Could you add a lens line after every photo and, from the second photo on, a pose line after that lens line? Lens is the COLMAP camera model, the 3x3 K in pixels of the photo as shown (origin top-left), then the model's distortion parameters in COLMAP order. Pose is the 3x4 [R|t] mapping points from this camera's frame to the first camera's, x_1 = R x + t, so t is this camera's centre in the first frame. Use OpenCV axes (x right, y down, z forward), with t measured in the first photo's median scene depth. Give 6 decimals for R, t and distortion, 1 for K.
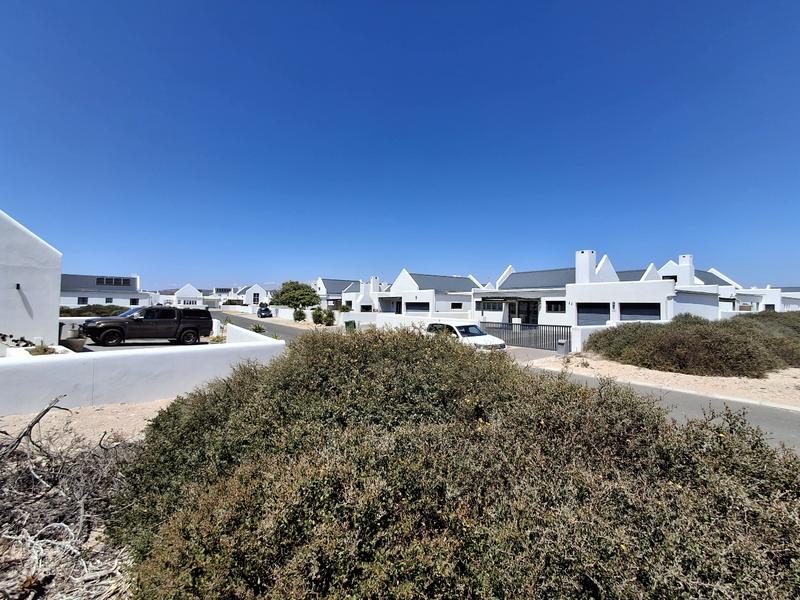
lens RADIAL K [[373.3, 0, 400.0], [0, 373.3, 300.0], [0, 0, 1]] dist [0.000800, 0.000273]
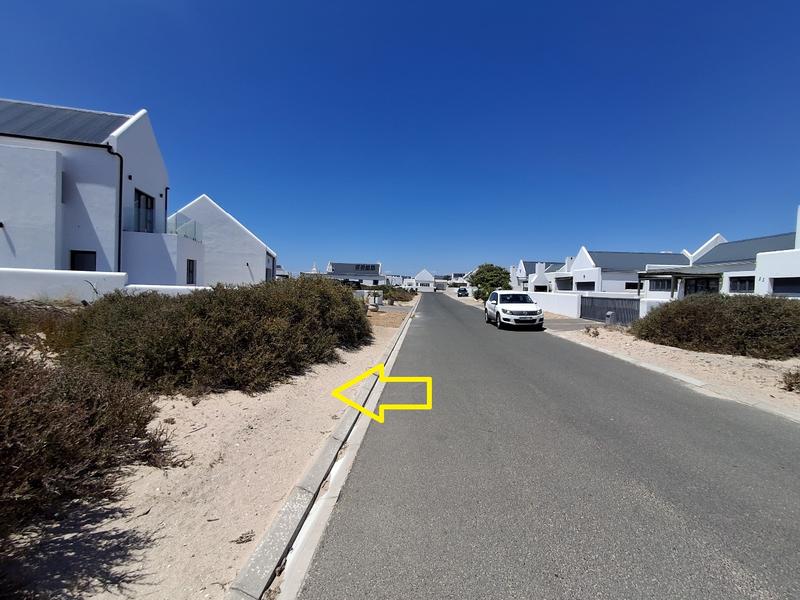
lens RADIAL K [[373.3, 0, 400.0], [0, 373.3, 300.0], [0, 0, 1]] dist [0.000800, 0.000273]
pose [[0.786147, 0.033073, -0.617154, 0.260422], [-0.012332, 0.999208, 0.037837, 0.022509], [0.617916, -0.022134, 0.785932, -0.010357]]
